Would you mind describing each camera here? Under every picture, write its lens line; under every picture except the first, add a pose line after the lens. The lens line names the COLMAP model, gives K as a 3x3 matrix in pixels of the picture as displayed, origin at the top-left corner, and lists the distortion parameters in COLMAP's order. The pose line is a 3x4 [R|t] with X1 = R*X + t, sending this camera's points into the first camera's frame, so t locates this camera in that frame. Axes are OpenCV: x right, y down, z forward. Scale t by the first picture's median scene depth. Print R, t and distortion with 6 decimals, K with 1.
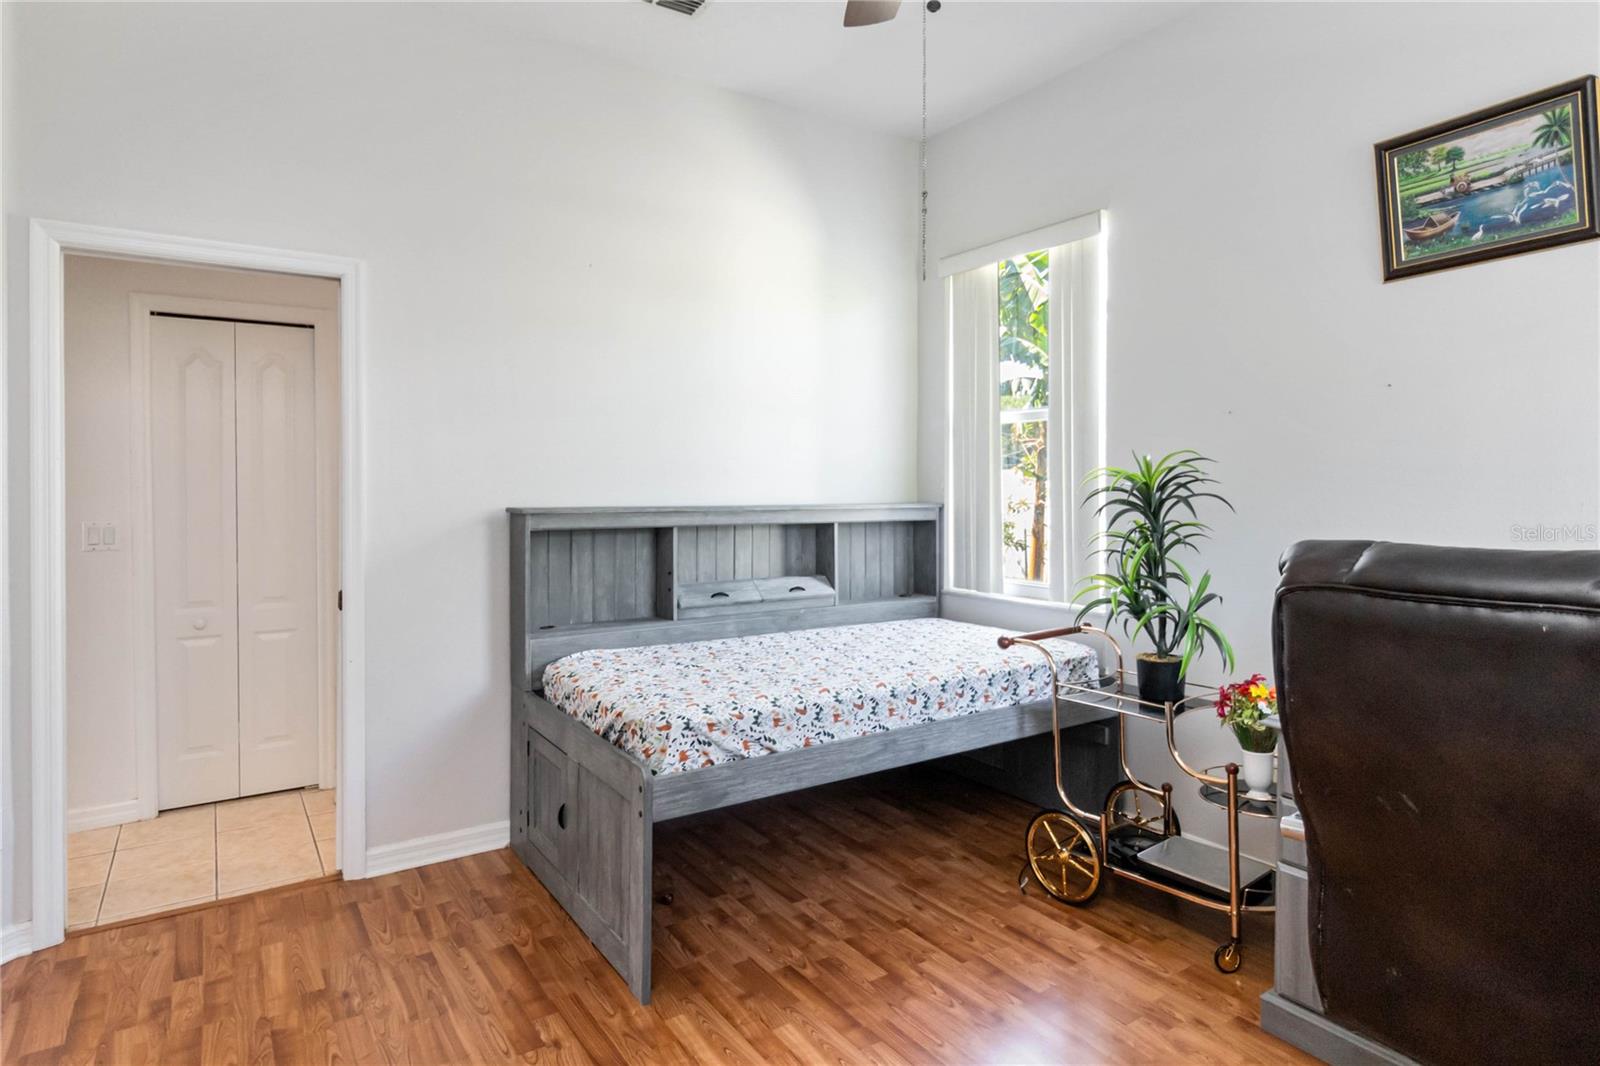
lens RADIAL K [[882.1, 0, 800.3], [0, 882.1, 487.2], [0, 0, 1]] dist [0.002610, -0.001923]
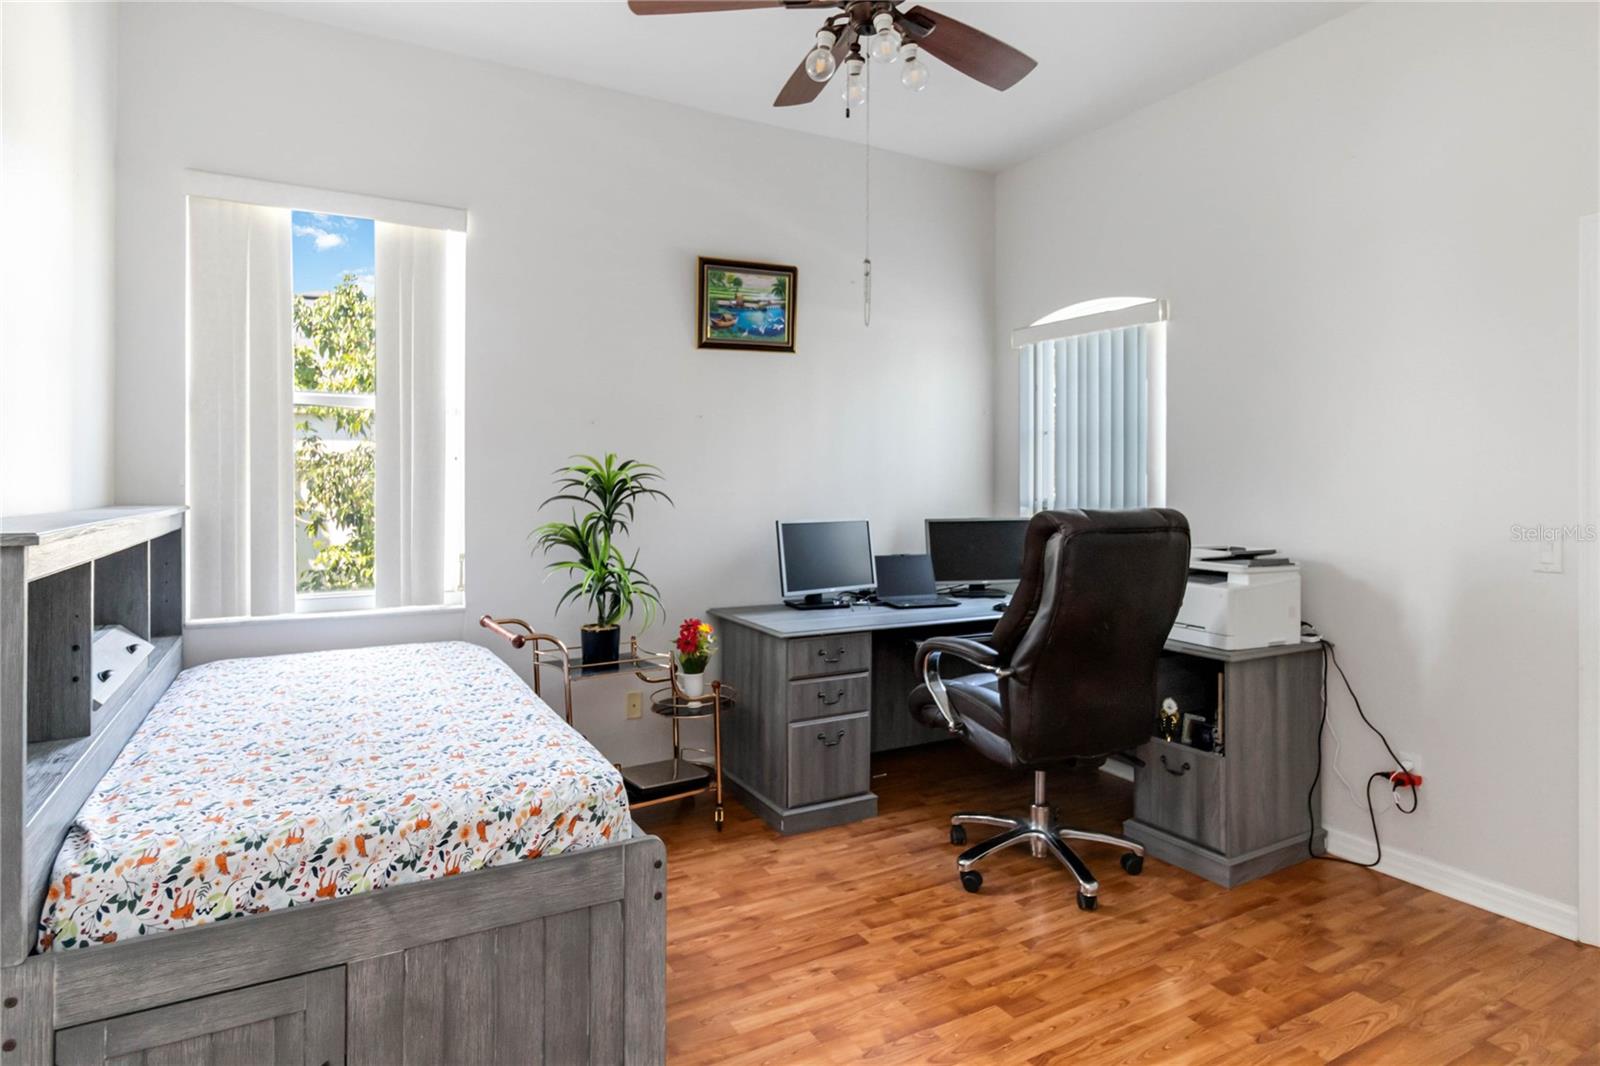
lens RADIAL K [[882.1, 0, 794.6], [0, 882.1, 480.0], [0, 0, 1]] dist [0.002610, -0.001923]
pose [[0.094782, 0.003302, 0.995493, -0.863068], [-0.000345, 0.999995, -0.003284, -0.001685], [-0.995498, -0.000032, 0.094782, 0.719477]]
